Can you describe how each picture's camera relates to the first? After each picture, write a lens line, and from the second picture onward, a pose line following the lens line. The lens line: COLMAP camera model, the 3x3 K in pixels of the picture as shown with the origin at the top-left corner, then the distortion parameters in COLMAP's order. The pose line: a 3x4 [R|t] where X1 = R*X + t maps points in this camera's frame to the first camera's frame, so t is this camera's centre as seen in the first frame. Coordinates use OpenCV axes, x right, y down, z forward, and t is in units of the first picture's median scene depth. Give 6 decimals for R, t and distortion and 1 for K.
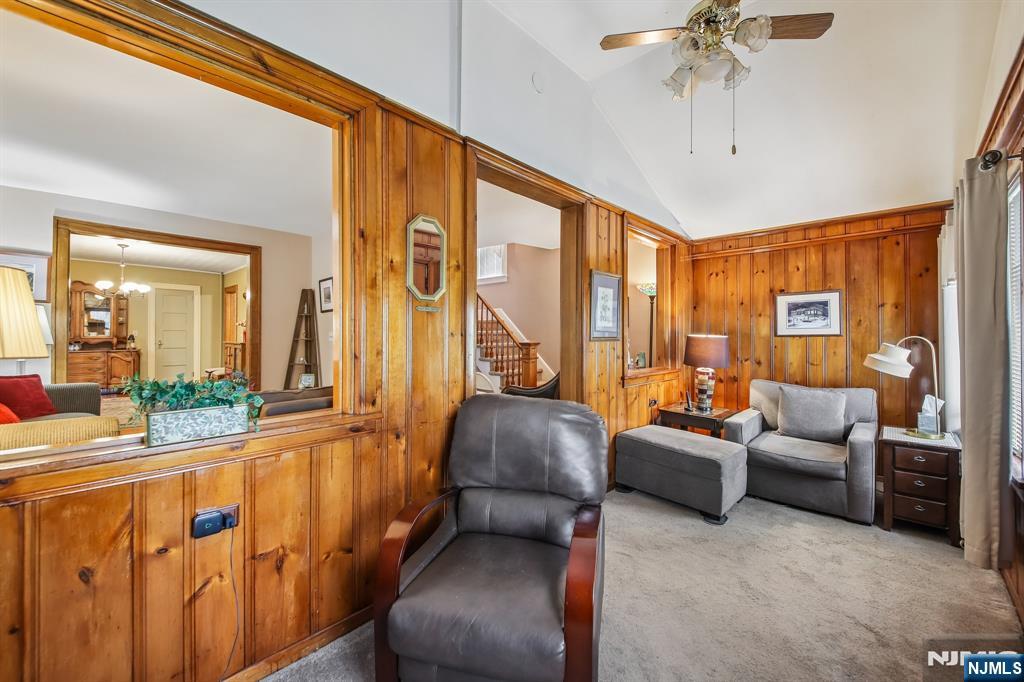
lens RADIAL K [[398.0, 0, 514.0], [0, 398.0, 339.7], [0, 0, 1]] dist [0.016590, -0.009295]
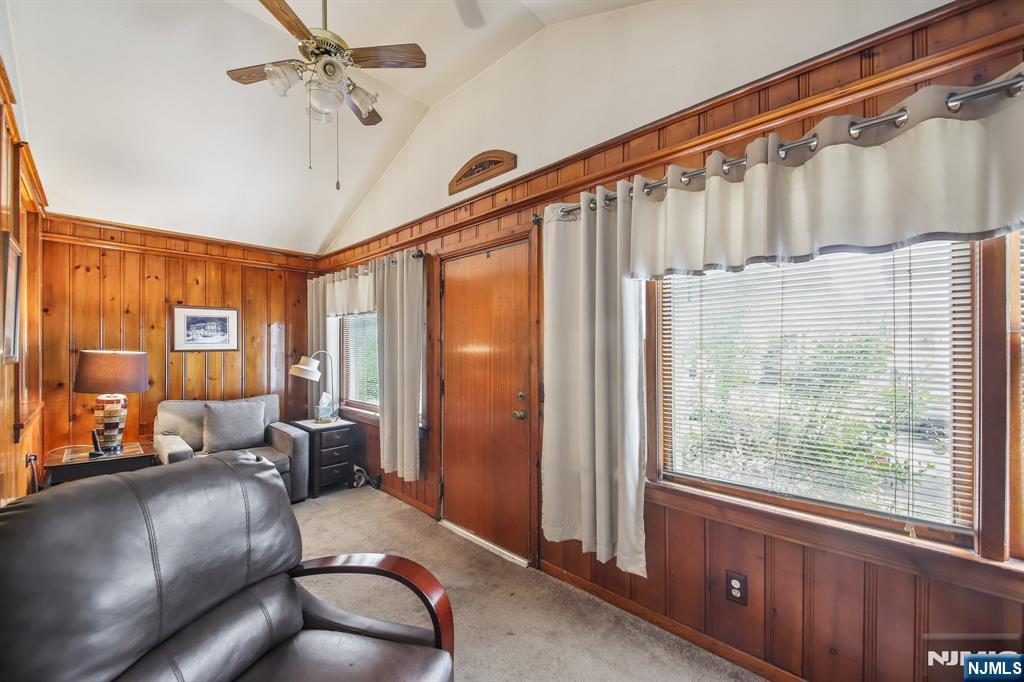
lens RADIAL K [[398.0, 0, 508.0], [0, 398.0, 347.4], [0, 0, 1]] dist [0.016590, -0.009295]
pose [[0.010811, 0.000435, 0.999941, -0.255422], [0.011714, 0.999931, -0.000562, -0.008286], [-0.999873, 0.011719, 0.010805, 0.231317]]
